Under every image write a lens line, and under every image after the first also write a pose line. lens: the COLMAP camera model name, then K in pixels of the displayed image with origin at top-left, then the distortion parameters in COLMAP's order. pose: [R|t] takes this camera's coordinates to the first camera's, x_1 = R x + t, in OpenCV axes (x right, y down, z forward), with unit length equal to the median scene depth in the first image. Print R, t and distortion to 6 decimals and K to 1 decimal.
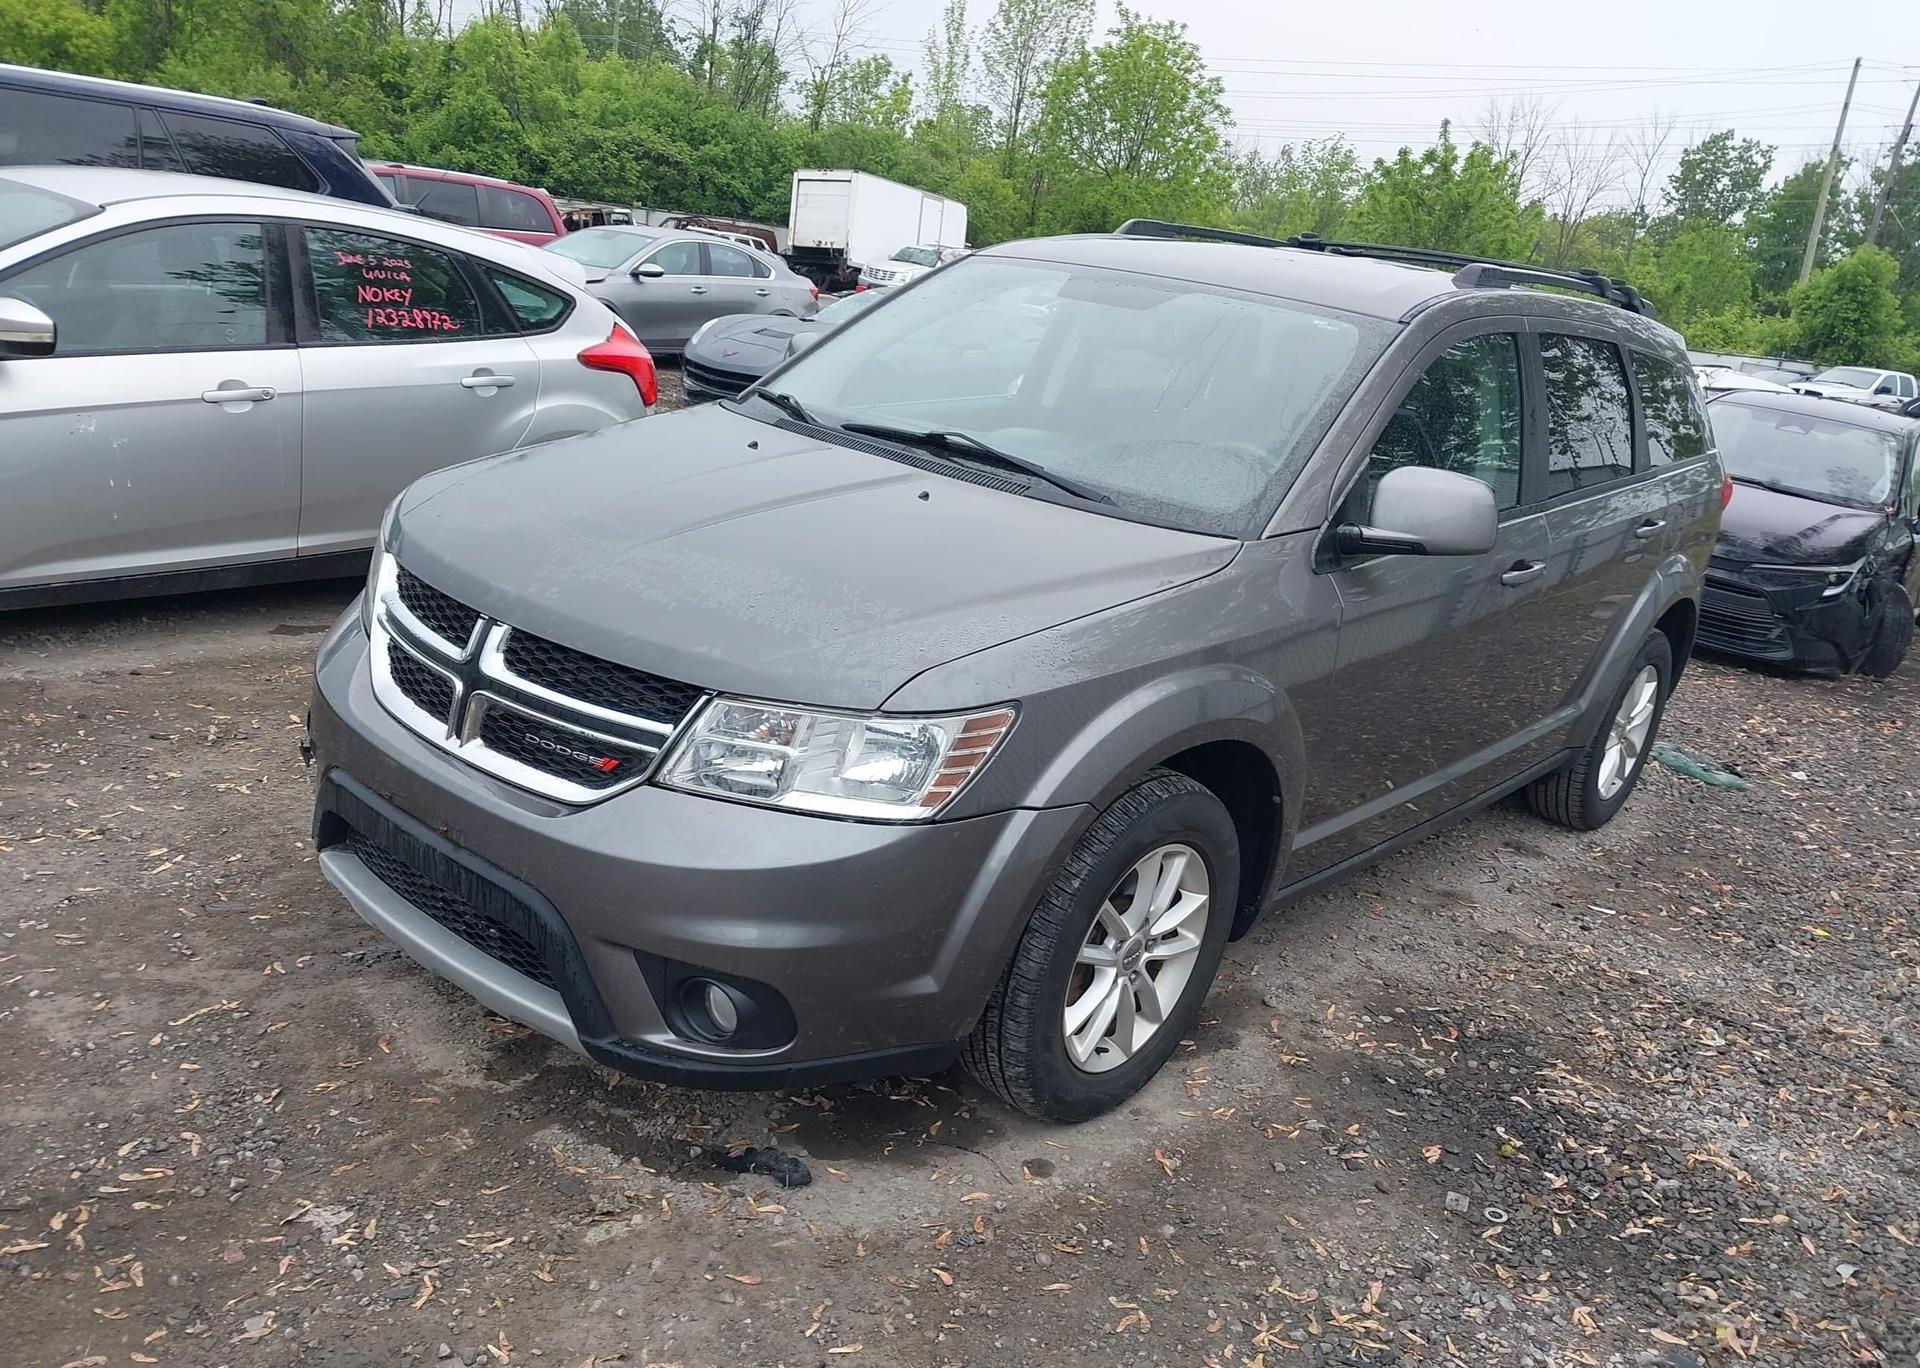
lens RADIAL K [[1509.6, 0, 958.9], [0, 1509.6, 670.7], [0, 0, 1]] dist [-0.012501, 0.007644]
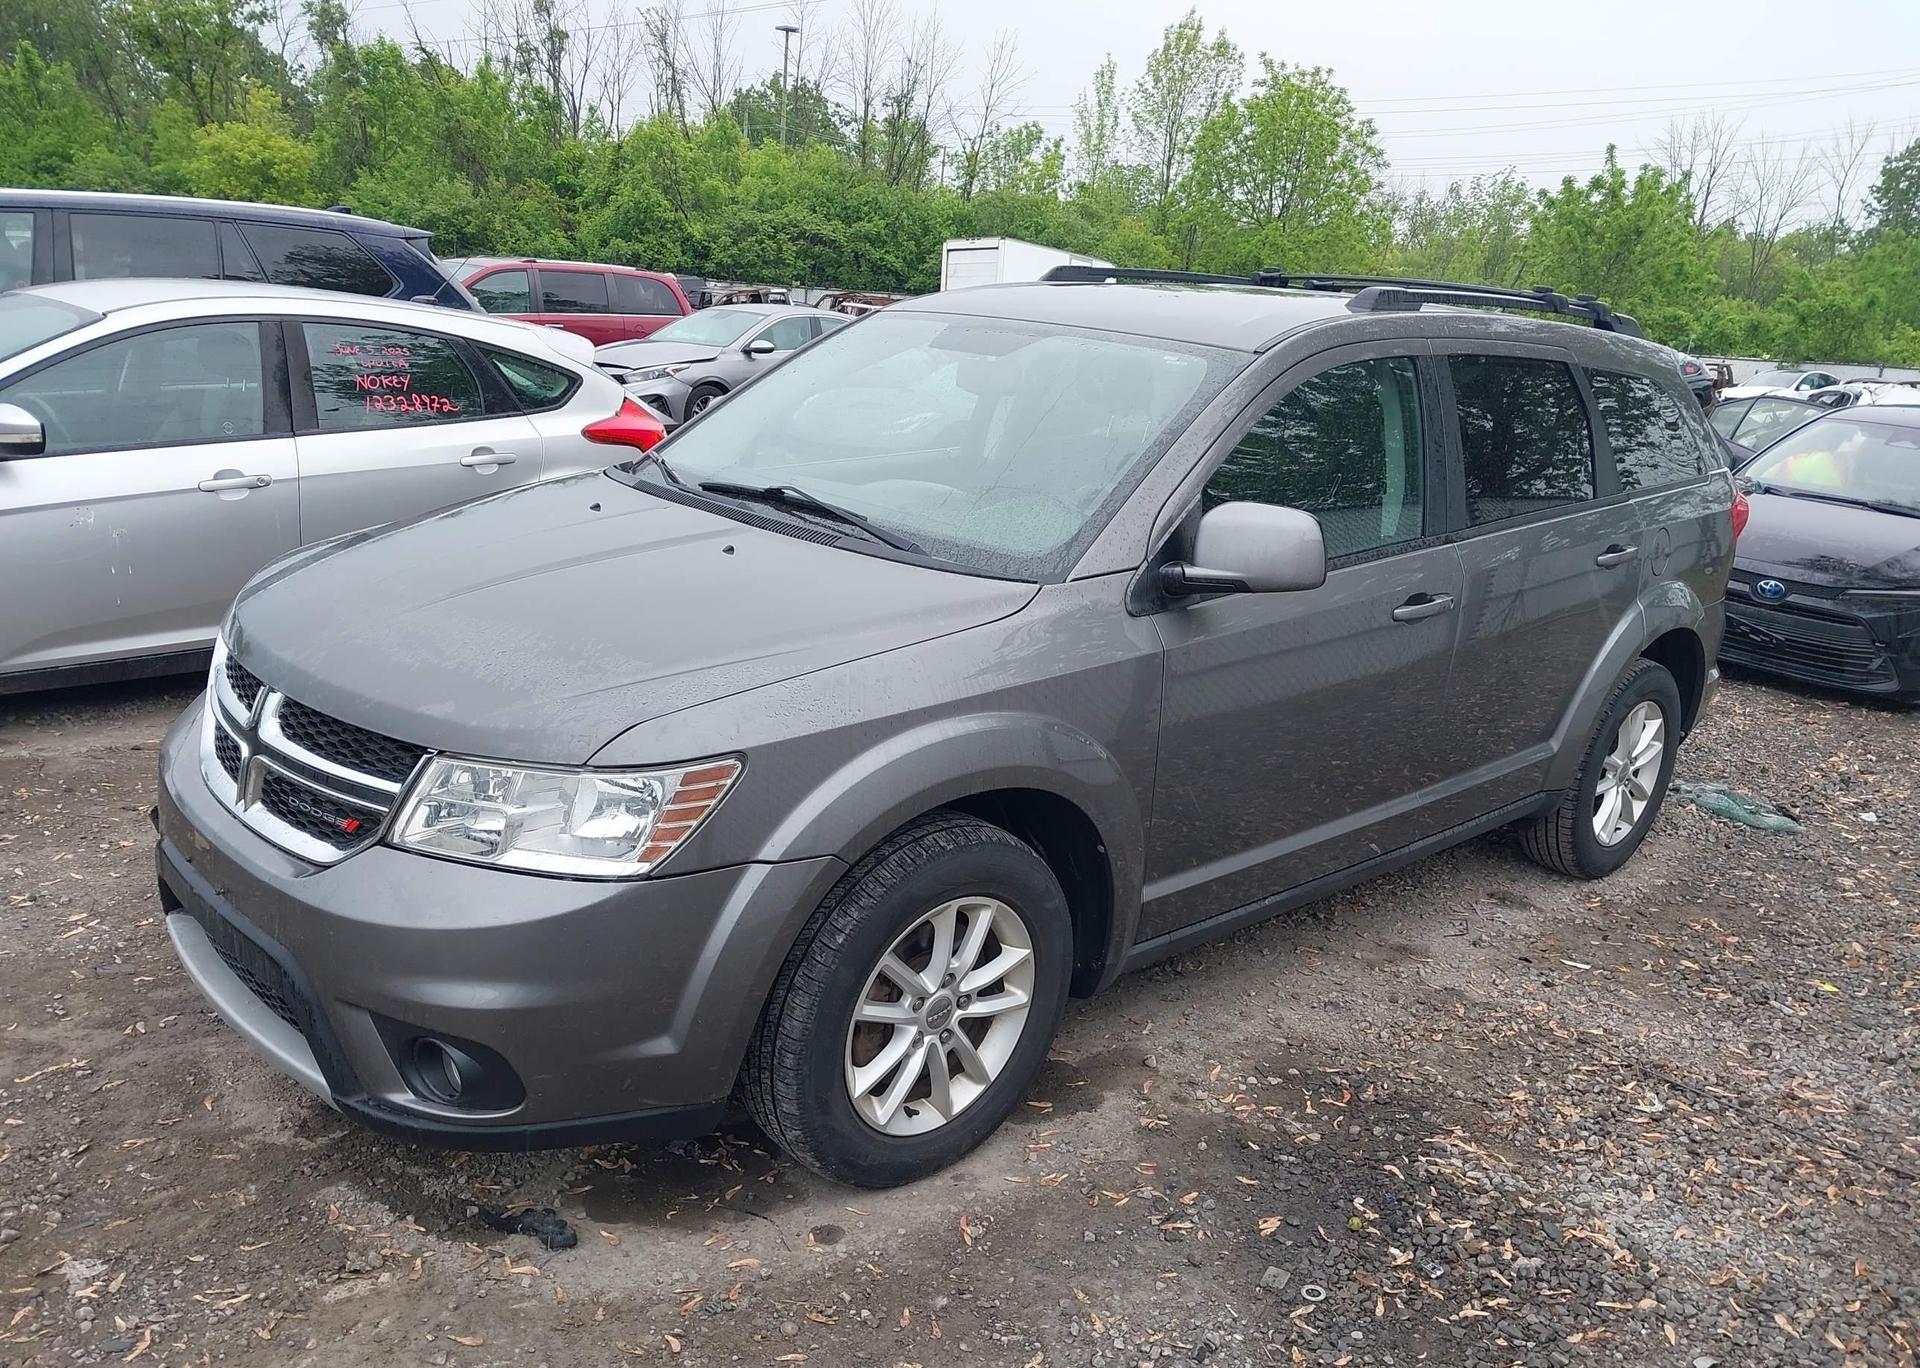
lens RADIAL K [[1502.8, 0, 960.0], [0, 1502.8, 684.0], [0, 0, 1]] dist [-0.003639, -0.001724]
pose [[0.991761, -0.029385, -0.124684, 0.222037], [0.025505, 0.999143, -0.032602, 0.007559], [0.125535, 0.029153, 0.991661, 0.031655]]
